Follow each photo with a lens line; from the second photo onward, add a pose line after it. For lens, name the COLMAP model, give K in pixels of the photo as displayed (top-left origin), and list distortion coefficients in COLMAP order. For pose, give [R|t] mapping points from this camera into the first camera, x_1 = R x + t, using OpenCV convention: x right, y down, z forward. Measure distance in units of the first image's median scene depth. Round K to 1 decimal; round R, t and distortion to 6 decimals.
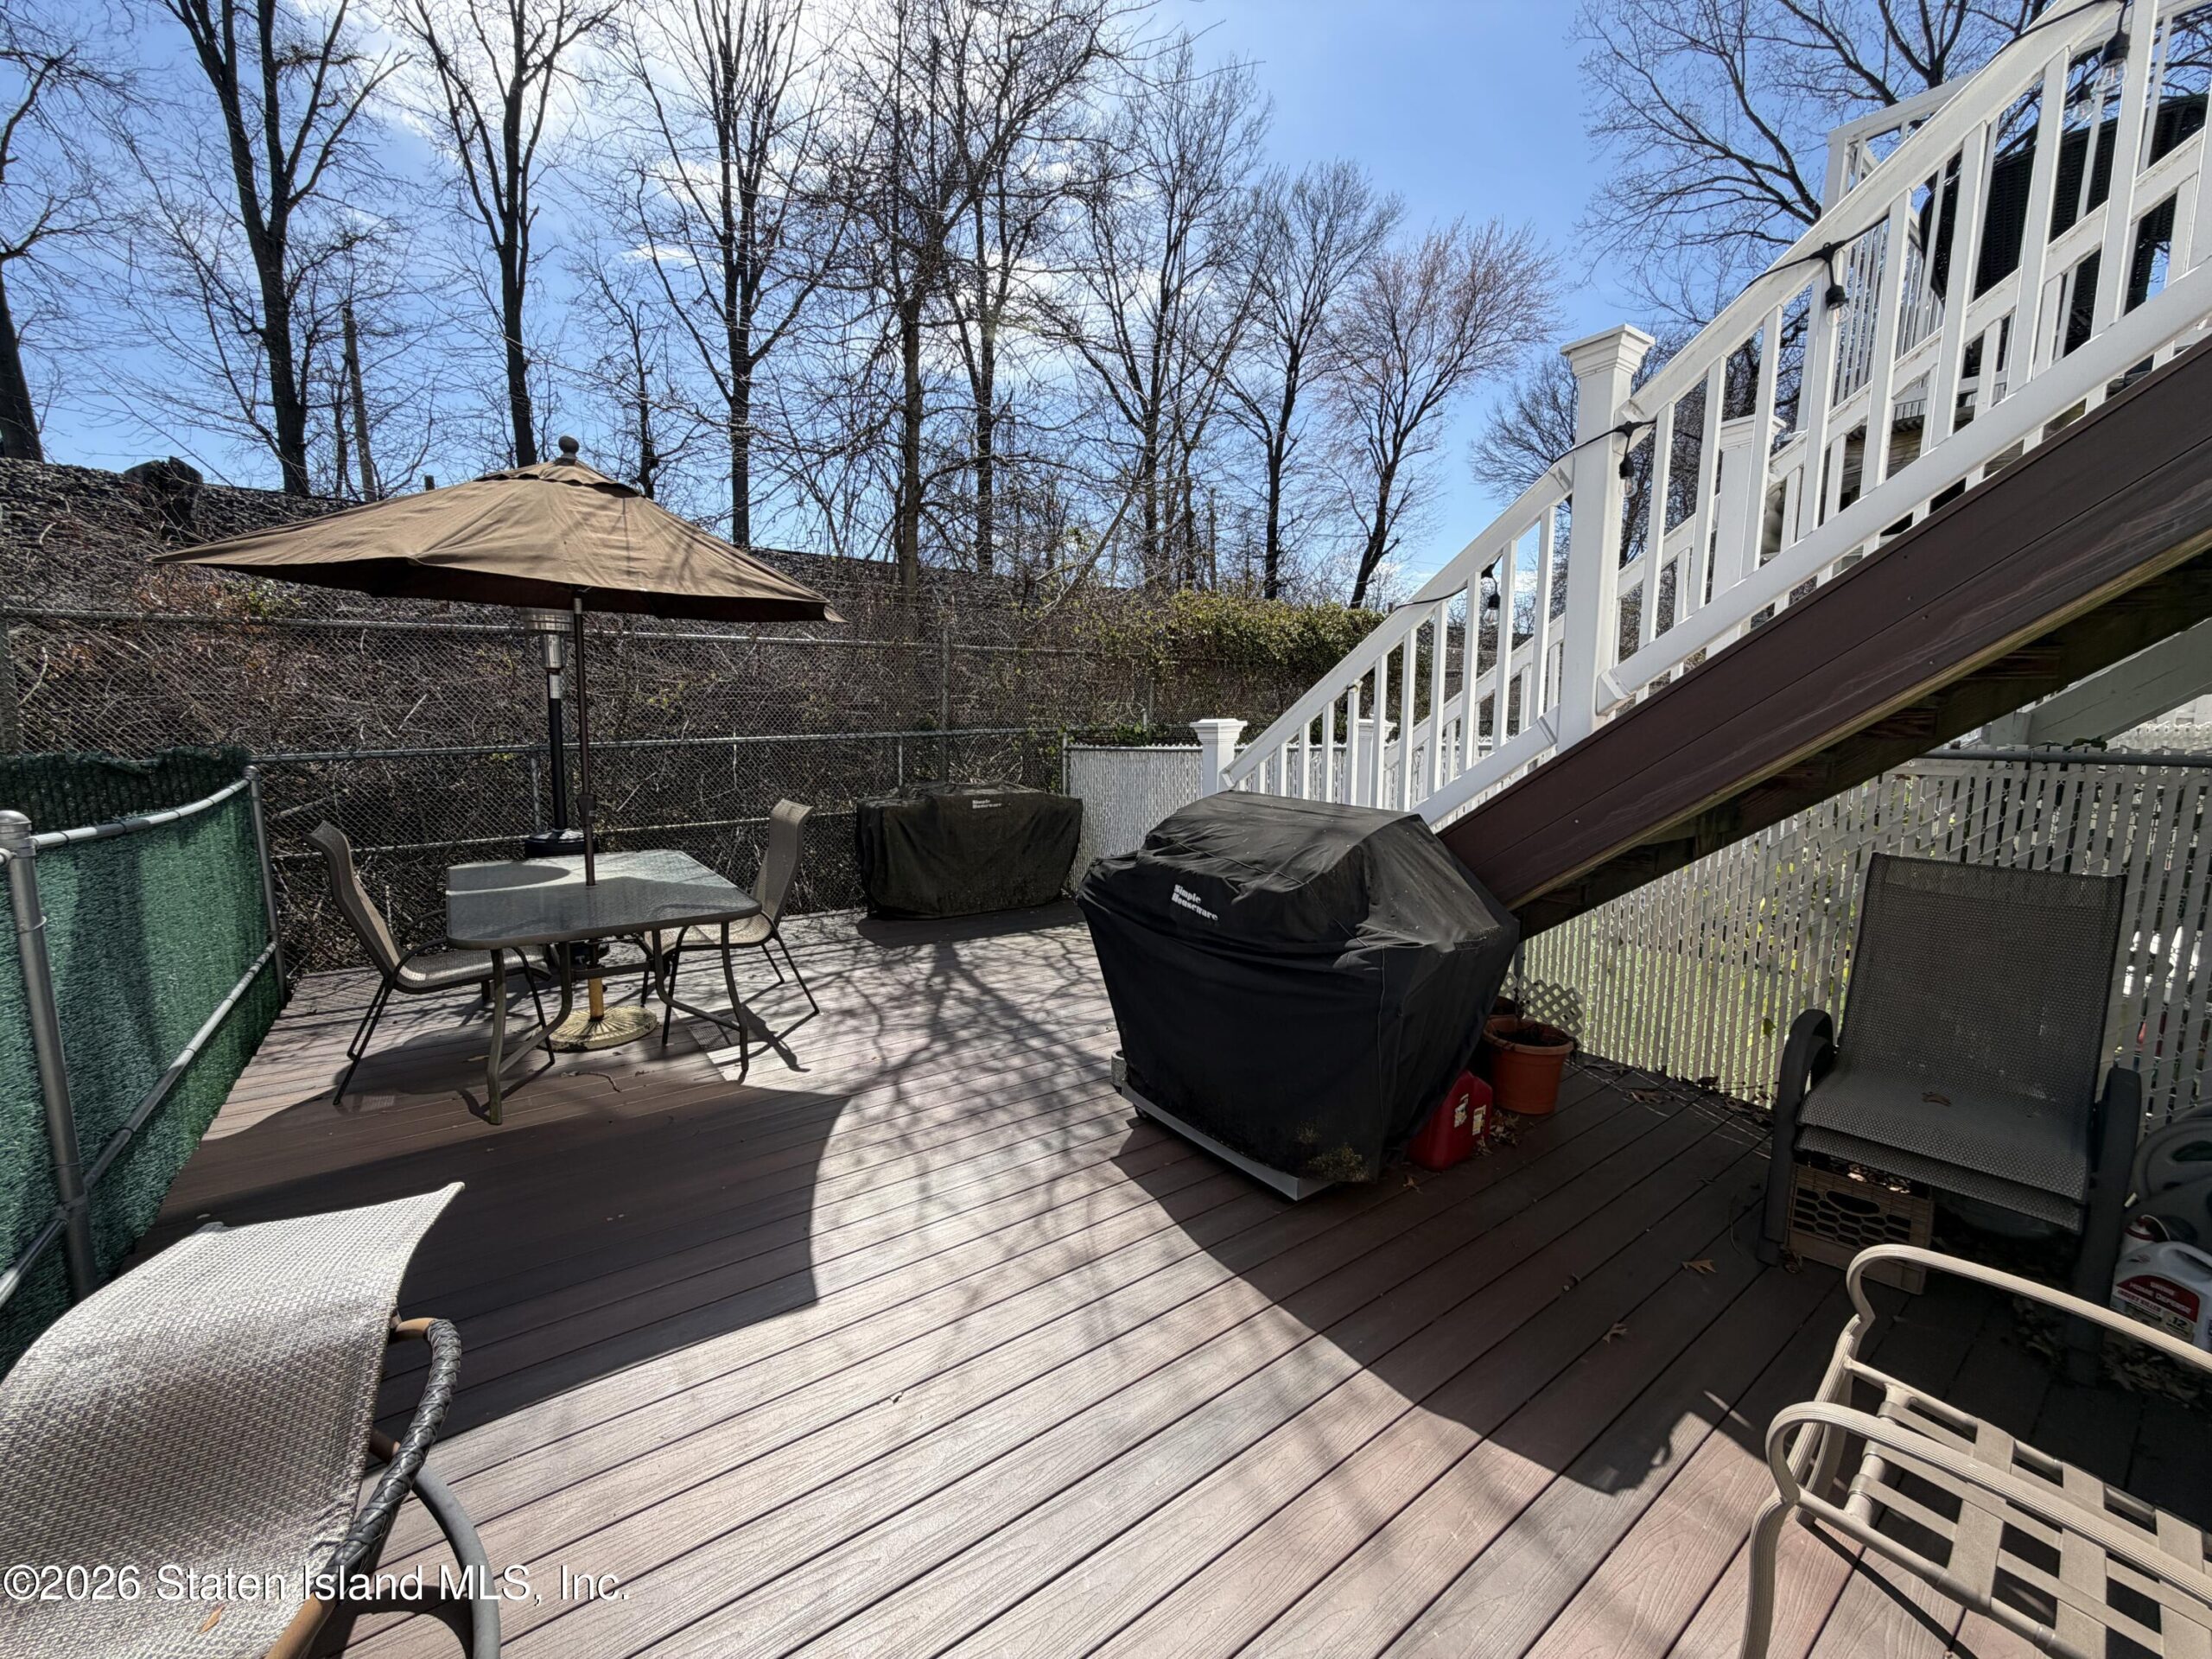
lens RADIAL K [[891.3, 0, 1100.0], [0, 891.3, 825.7], [0, 0, 1]] dist [-0.000997, 0.000039]
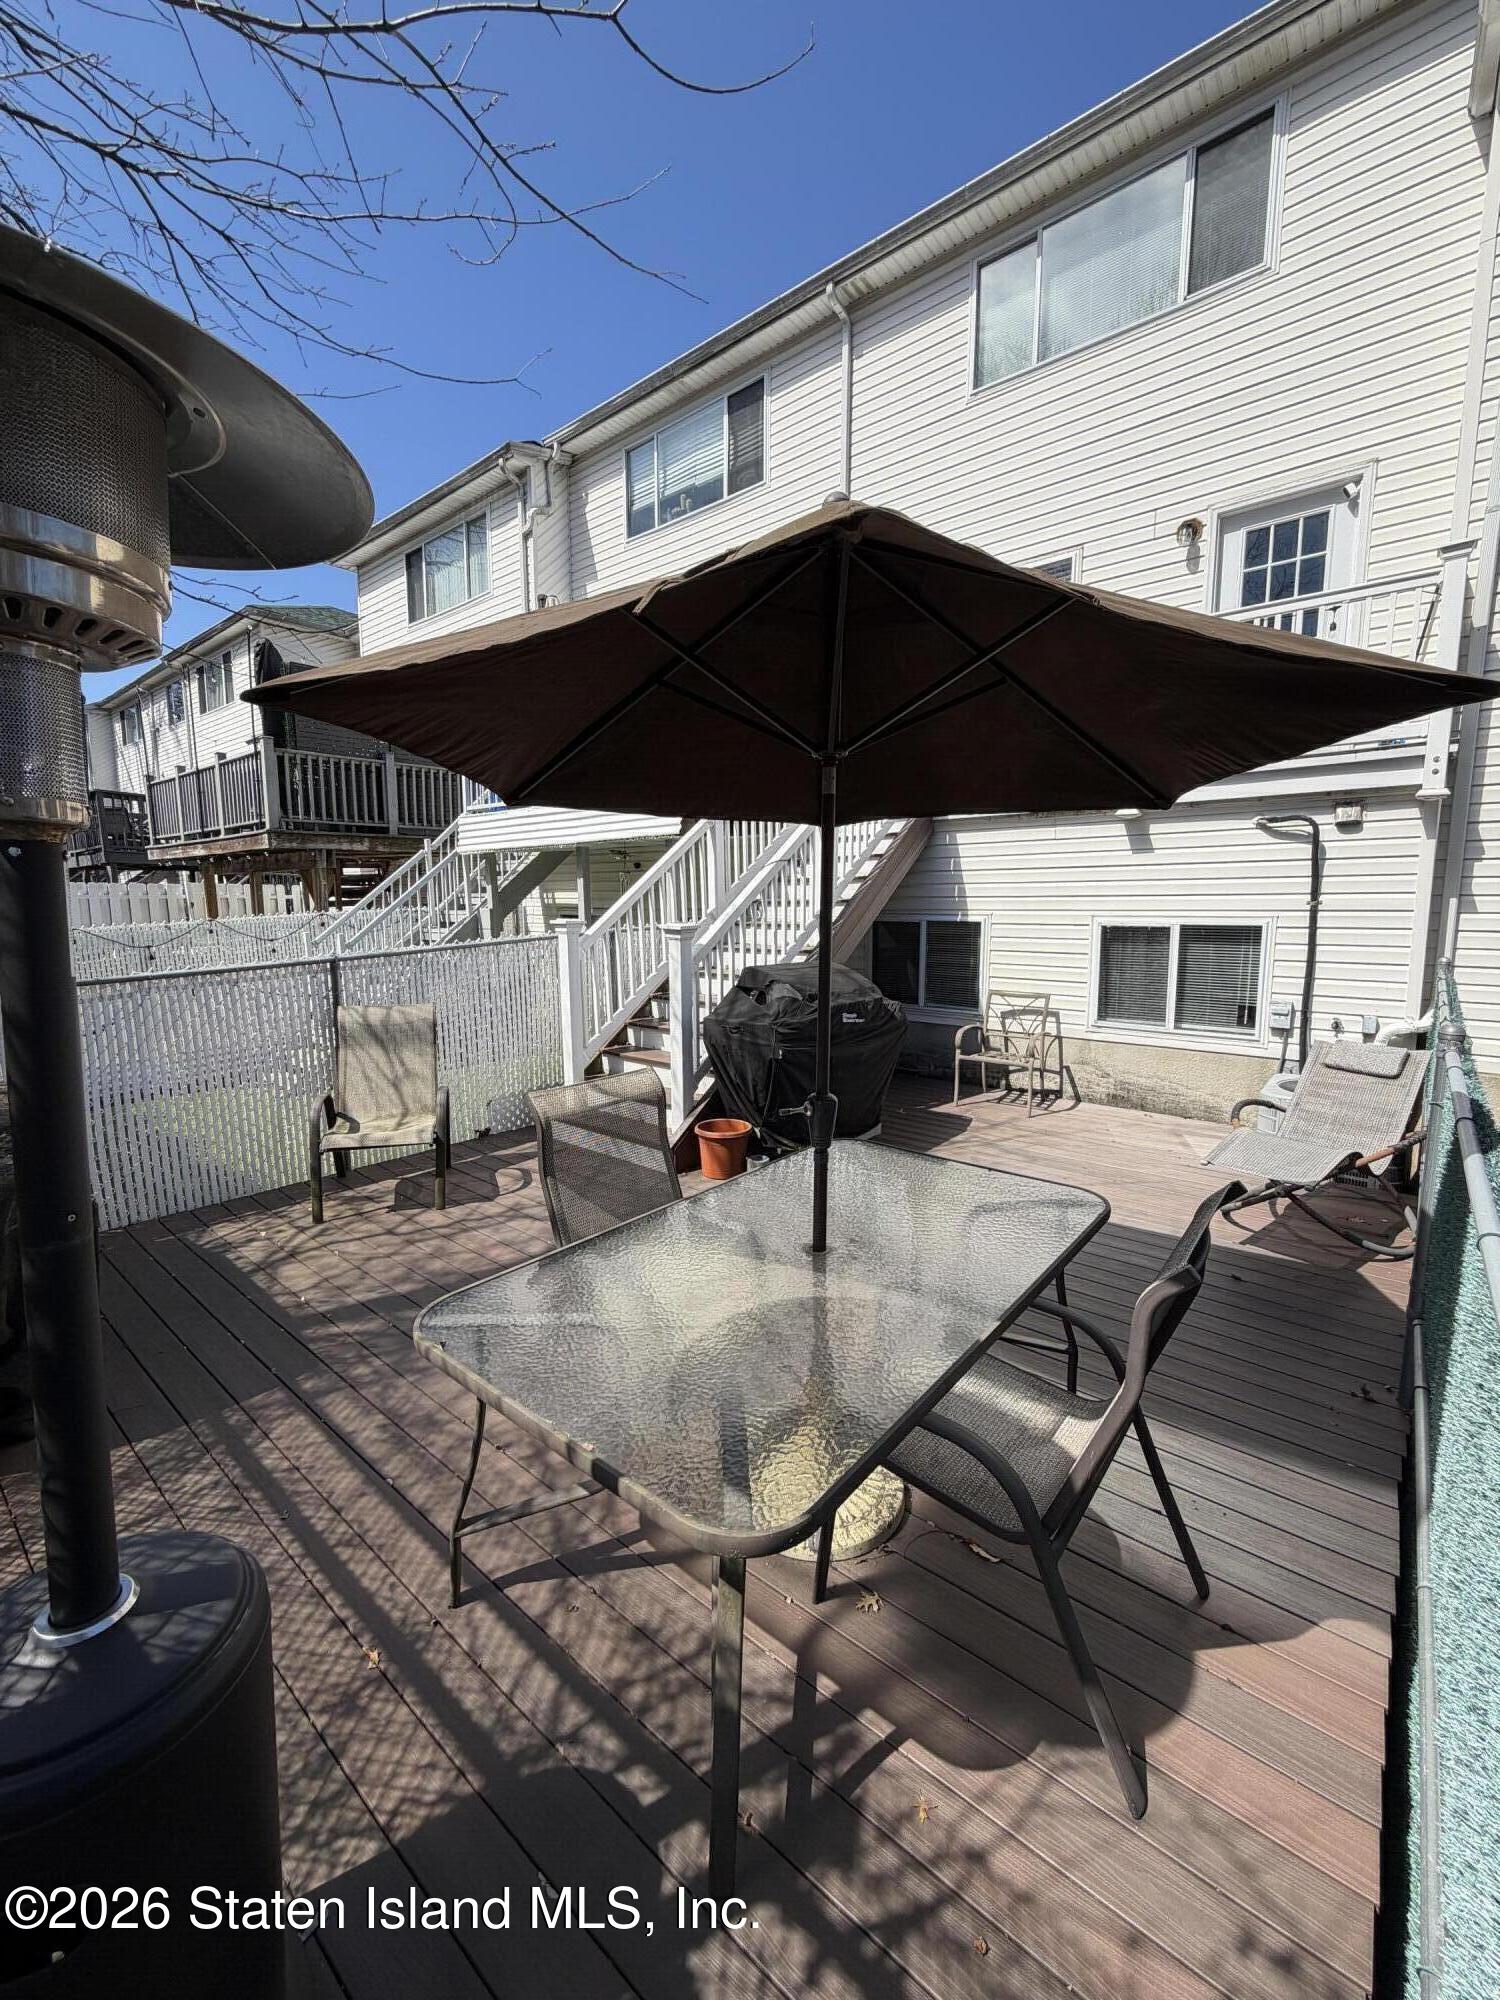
lens RADIAL K [[805.9, 0, 751.0], [0, 805.9, 1000.6], [0, 0, 1]] dist [-0.000997, 0.000039]
pose [[-0.248853, -0.135934, 0.958955, -0.905722], [0.120125, 0.978126, 0.169824, -0.163575], [-0.961063, 0.157455, -0.227080, 0.983159]]
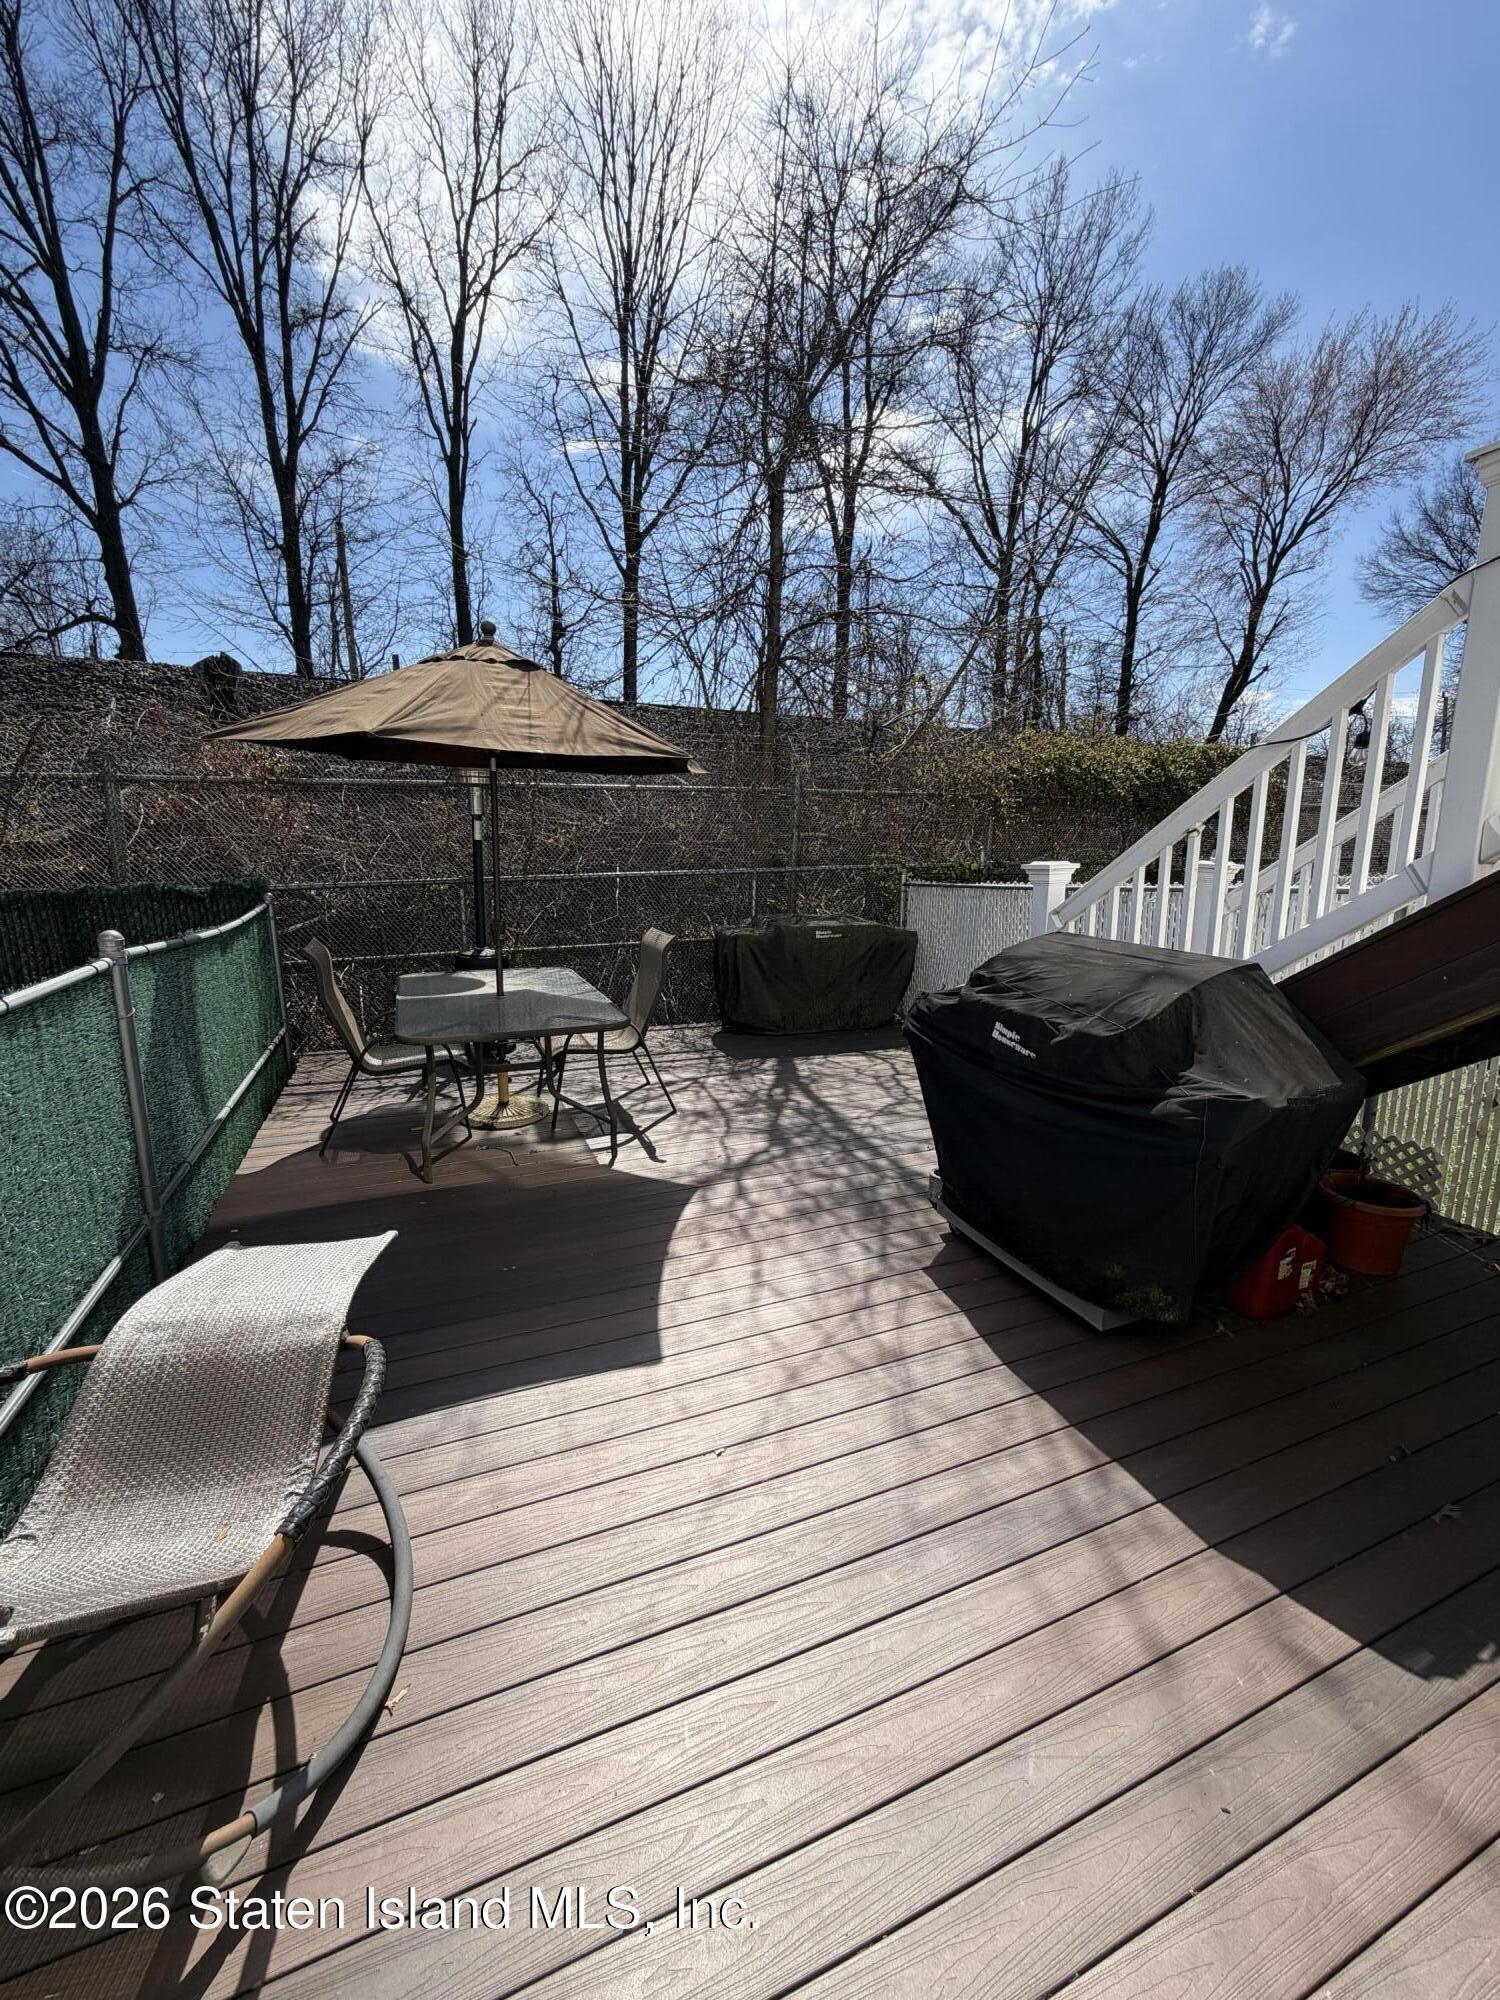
lens RADIAL K [[805.9, 0, 748.2], [0, 805.9, 991.4], [0, 0, 1]] dist [-0.000997, 0.000039]
pose [[0.972372, 0.041278, -0.229757, 0.010975], [-0.029127, 0.998004, 0.056029, -0.009464], [0.231611, -0.047789, 0.971634, 0.004917]]
